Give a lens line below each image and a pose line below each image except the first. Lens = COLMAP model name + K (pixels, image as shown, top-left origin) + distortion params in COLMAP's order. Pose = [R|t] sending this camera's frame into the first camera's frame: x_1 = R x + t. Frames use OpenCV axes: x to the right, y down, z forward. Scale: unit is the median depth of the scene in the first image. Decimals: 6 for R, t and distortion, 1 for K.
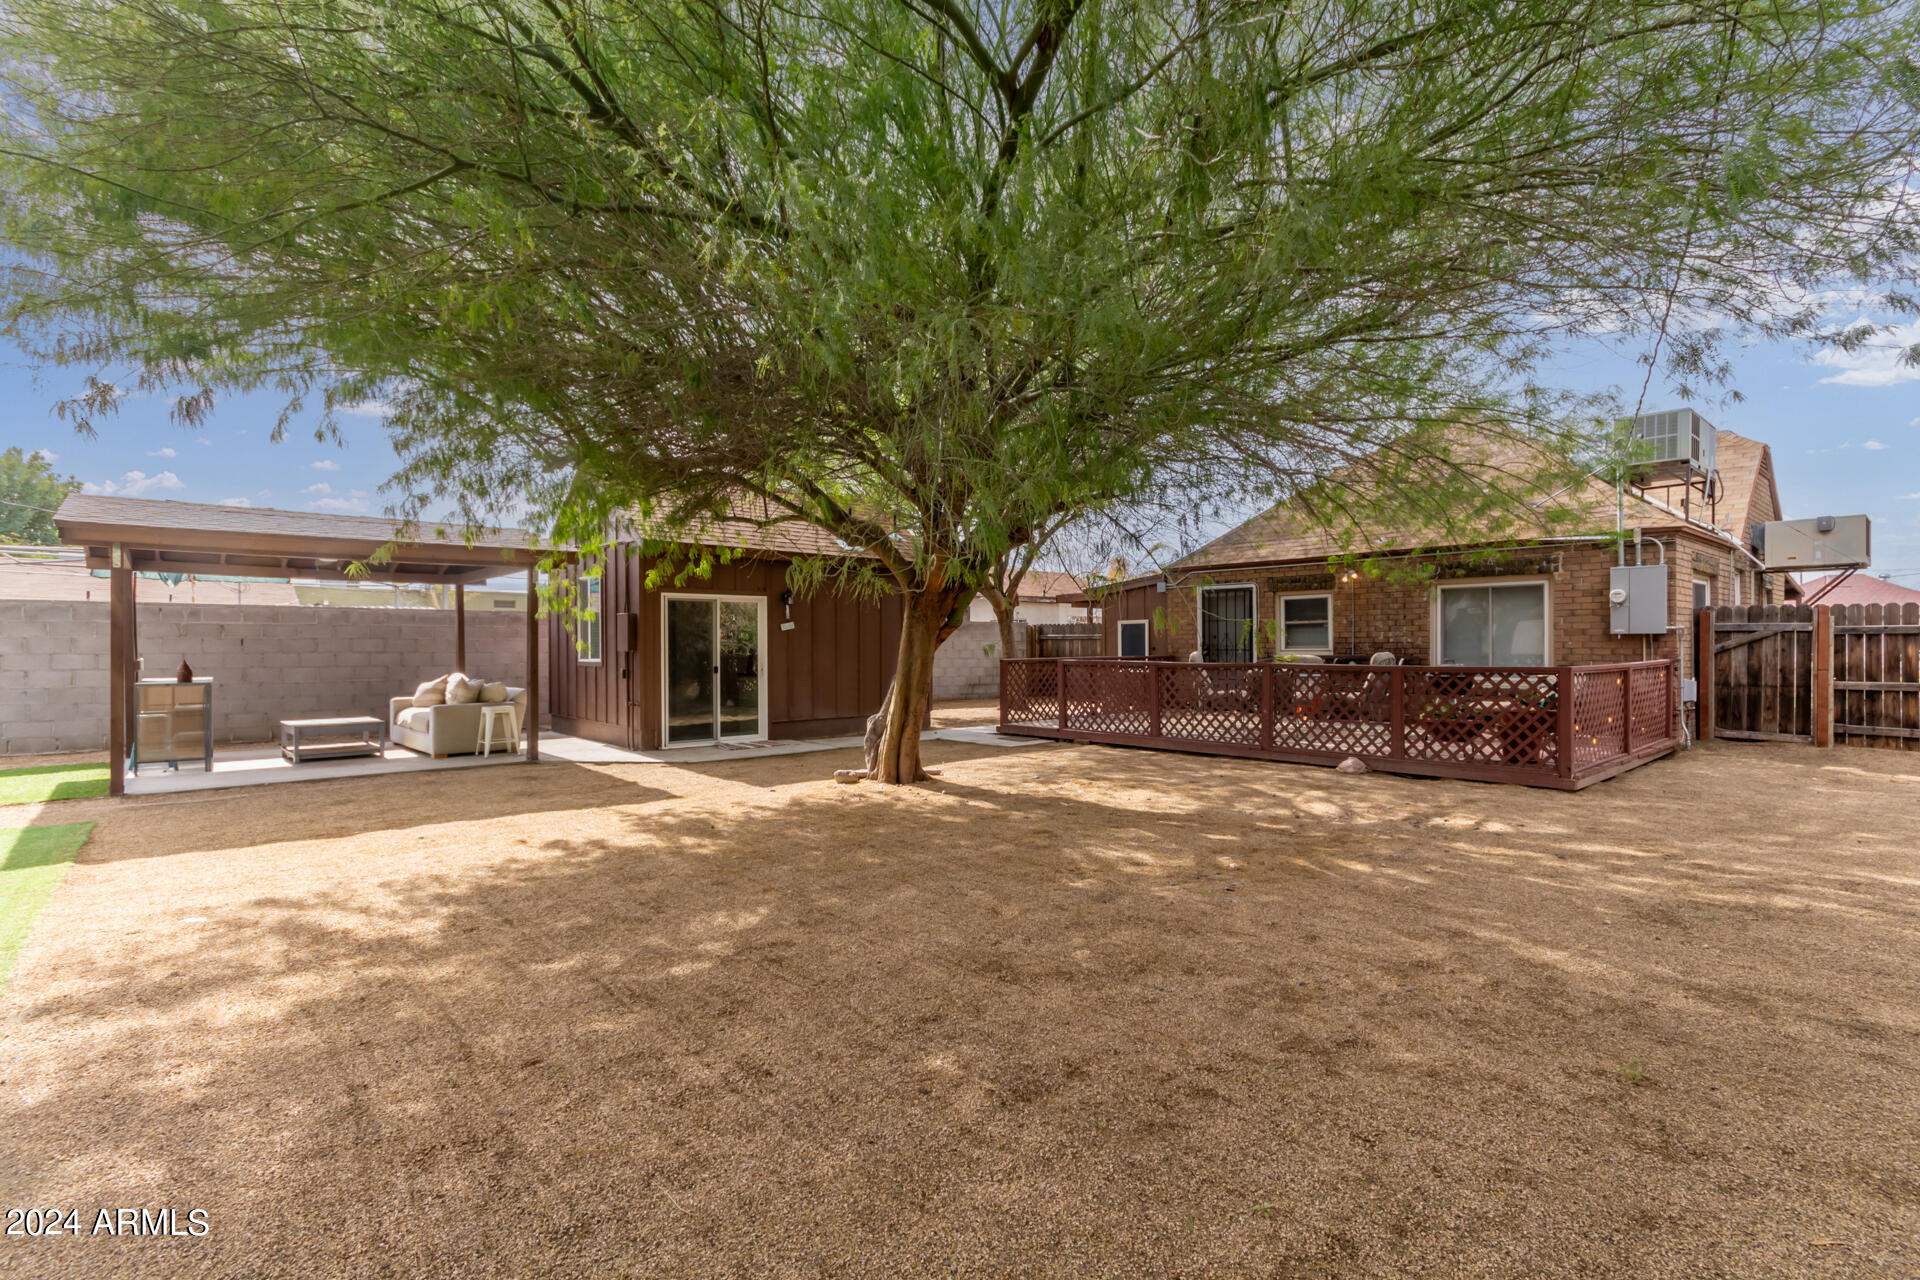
lens RADIAL K [[886.6, 0, 960.0], [0, 886.6, 640.0], [0, 0, 1]] dist [-0.000695, -0.000024]
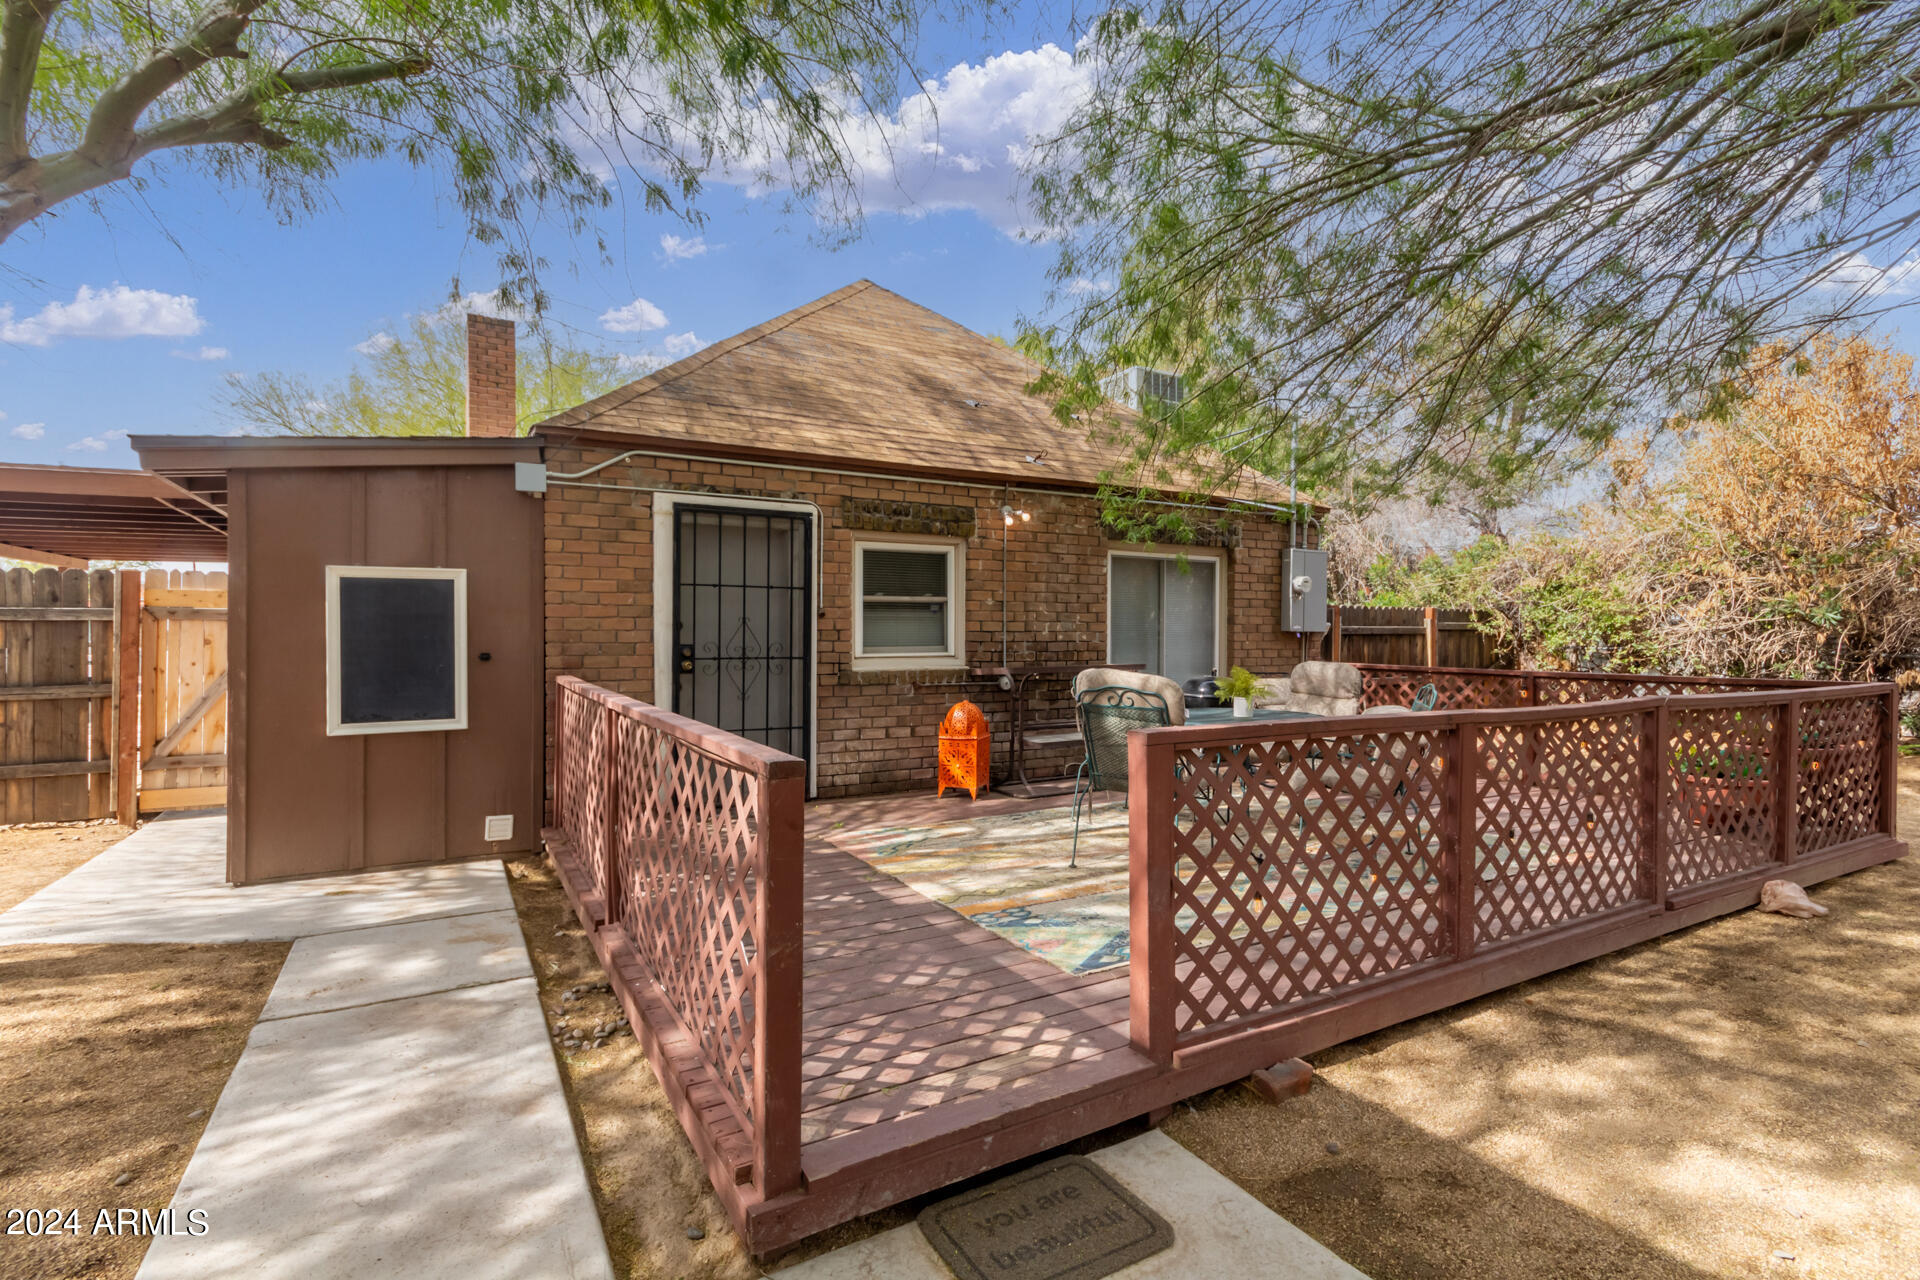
lens RADIAL K [[886.6, 0, 960.0], [0, 886.6, 640.0], [0, 0, 1]] dist [-0.000695, -0.000024]
pose [[0.217513, -0.002802, 0.976053, -0.078624], [-0.010741, 0.999928, 0.005264, -0.000350], [-0.975998, -0.011628, 0.217468, 0.851100]]
